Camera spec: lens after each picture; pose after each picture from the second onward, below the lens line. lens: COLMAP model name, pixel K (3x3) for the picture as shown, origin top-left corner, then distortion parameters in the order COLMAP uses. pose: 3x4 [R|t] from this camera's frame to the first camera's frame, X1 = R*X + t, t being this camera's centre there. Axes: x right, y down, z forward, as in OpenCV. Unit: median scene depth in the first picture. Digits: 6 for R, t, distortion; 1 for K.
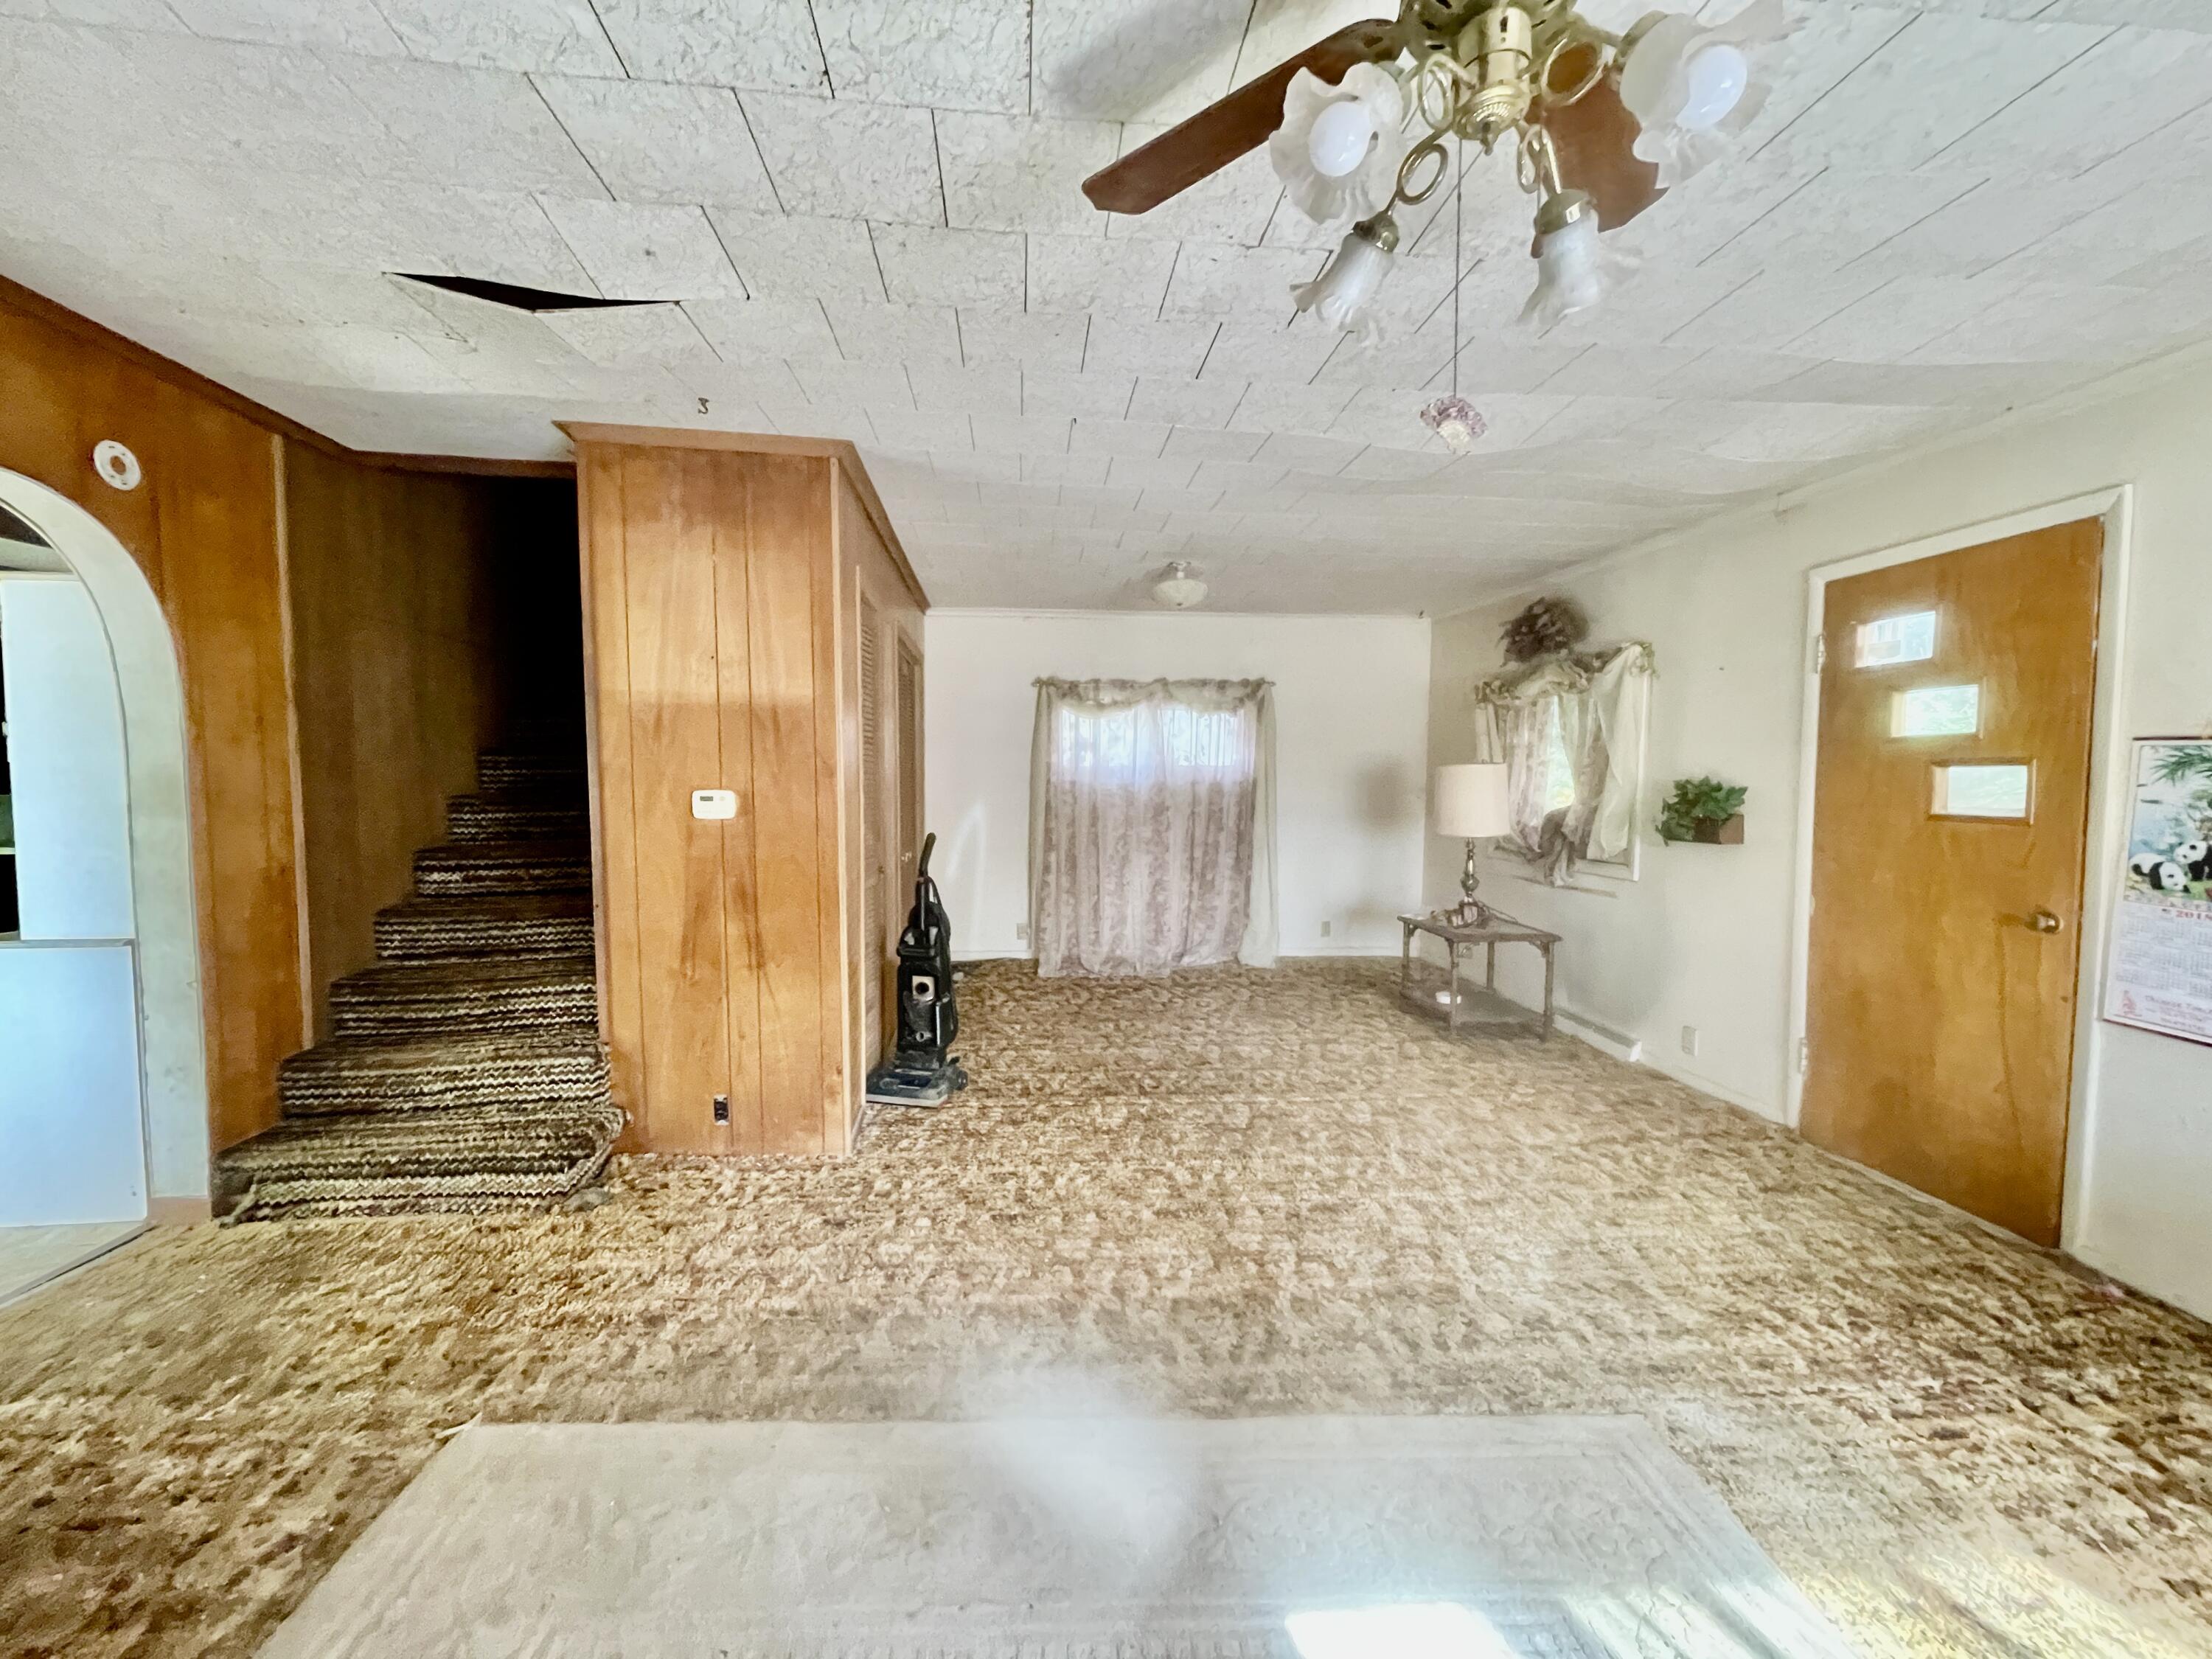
lens RADIAL K [[905.9, 0, 1085.9], [0, 905.9, 839.5], [0, 0, 1]] dist [0.002114, 0.000398]
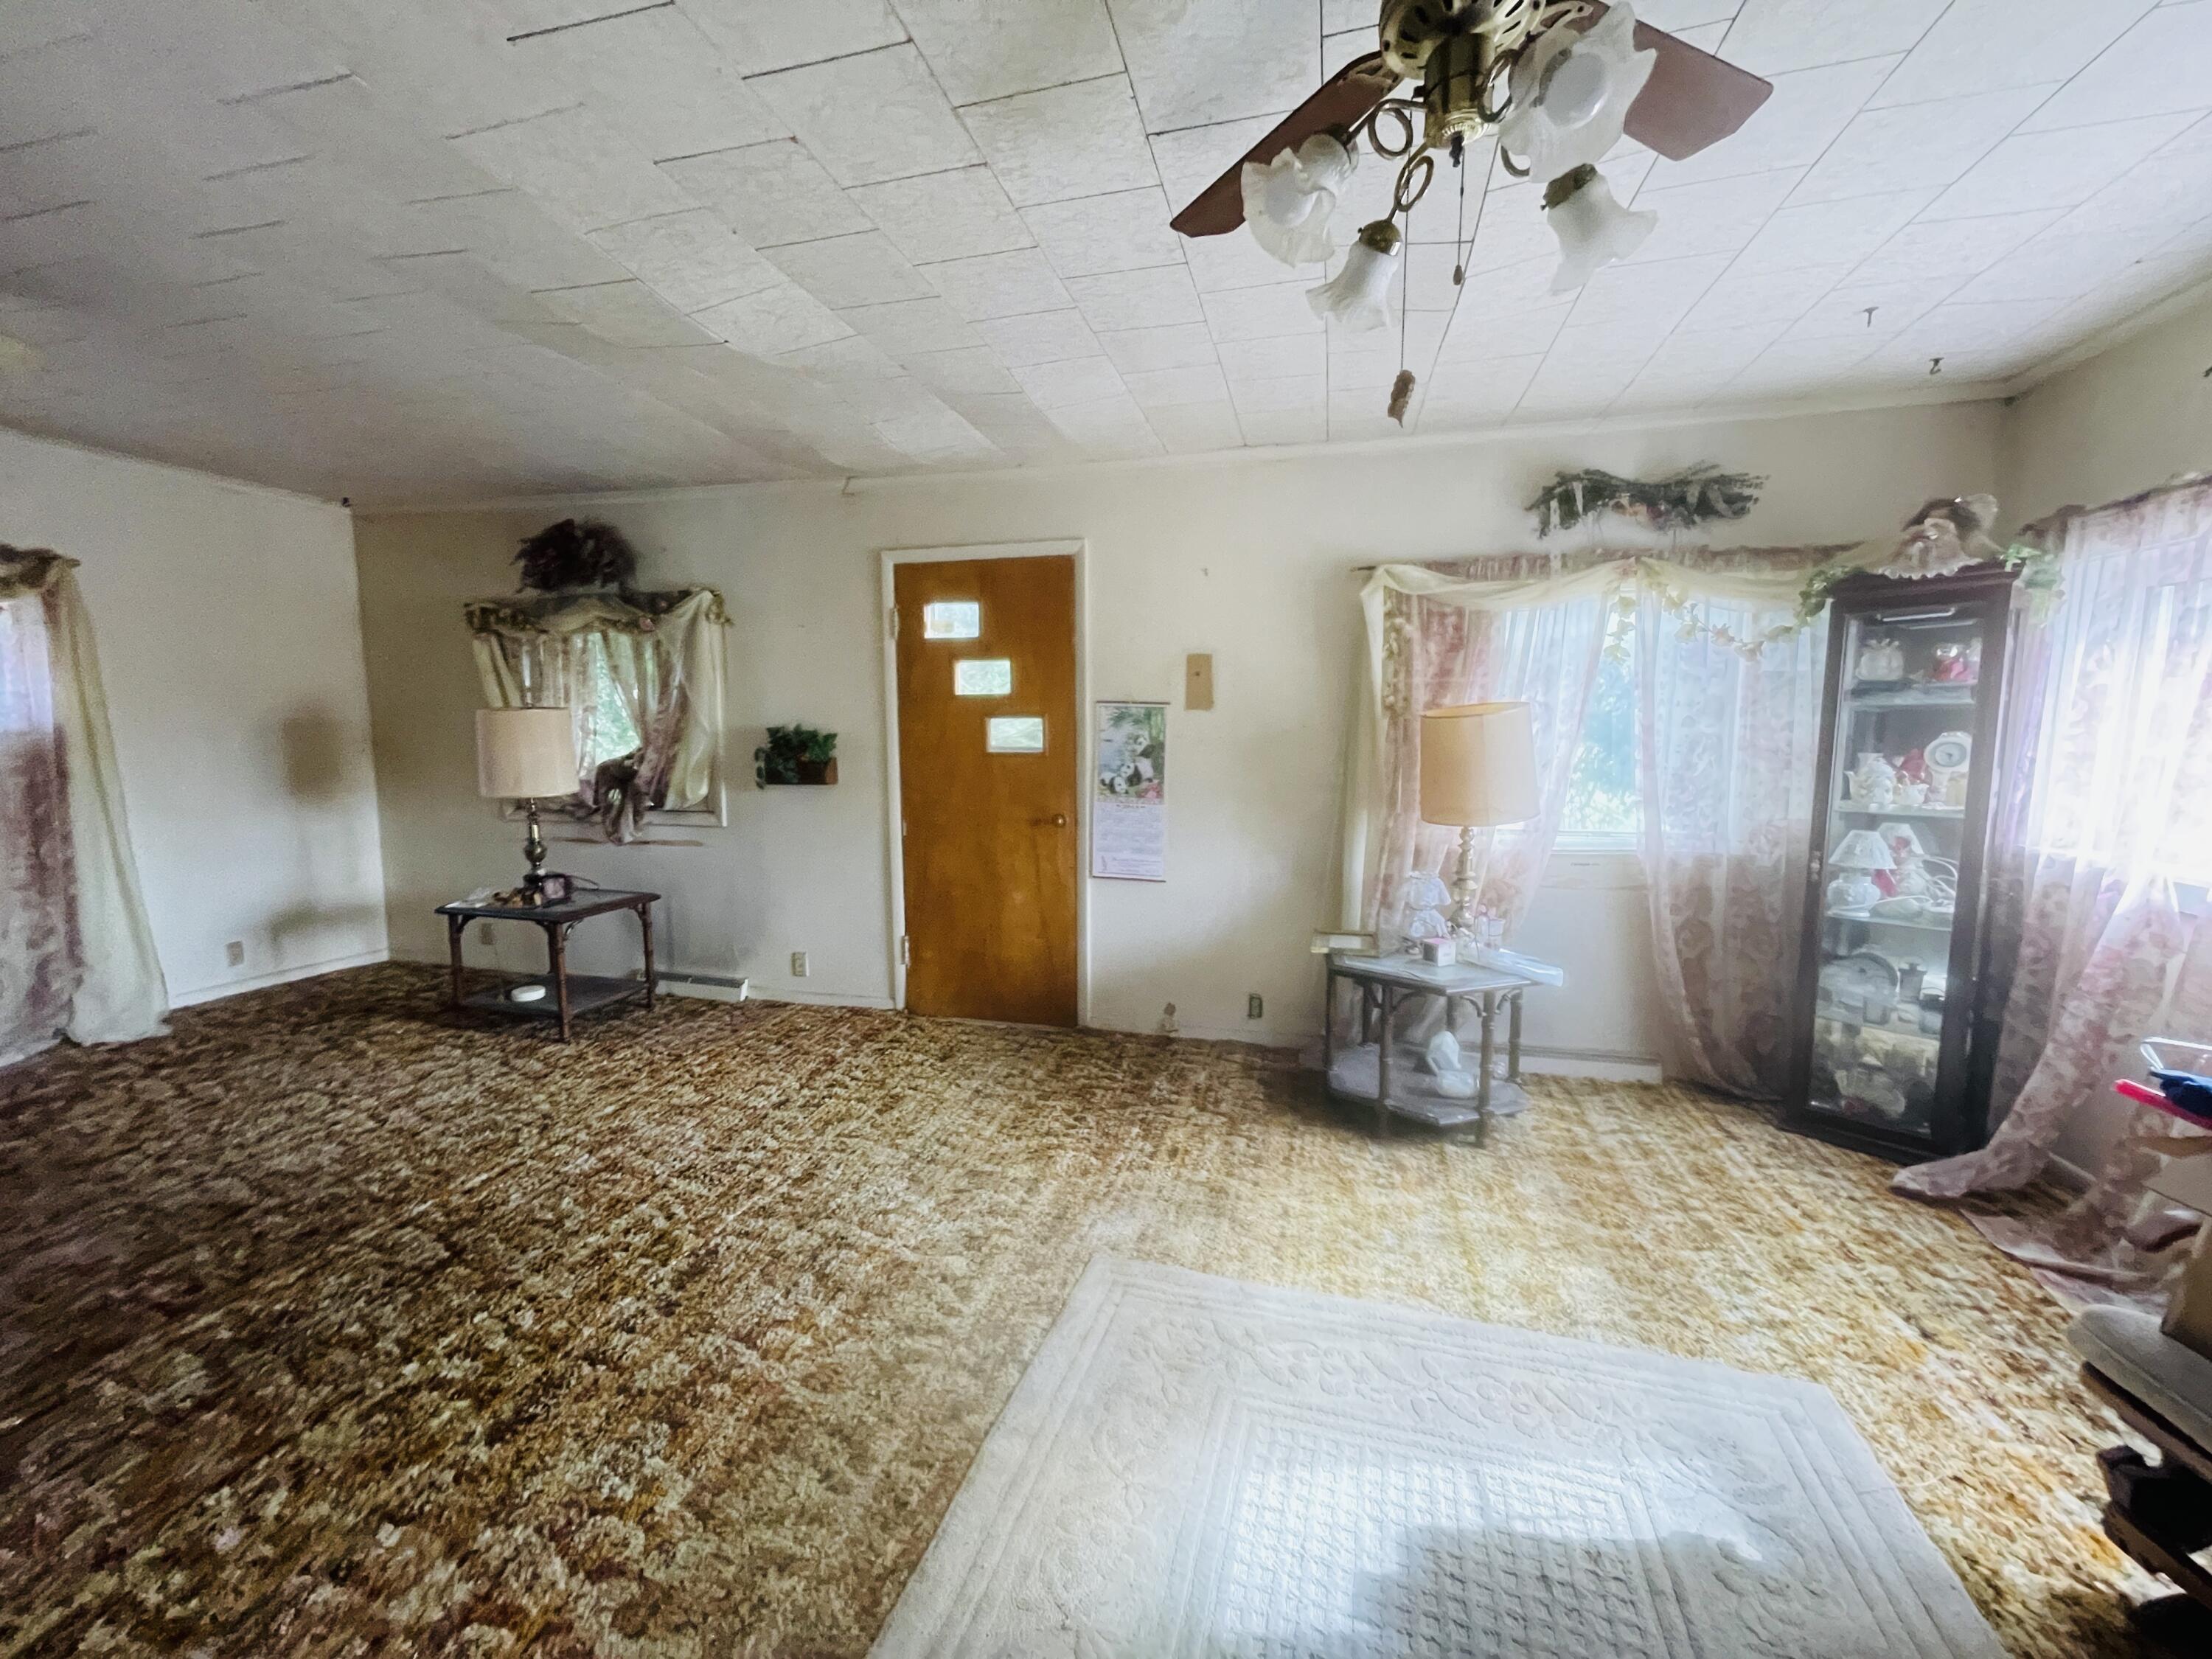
lens RADIAL K [[905.9, 0, 1085.9], [0, 905.9, 839.5], [0, 0, 1]] dist [0.002114, 0.000398]
pose [[0.324847, -0.119448, 0.938193, -0.239015], [0.063779, 0.992501, 0.104279, -0.022410], [-0.943613, 0.025963, 0.330030, 0.303694]]
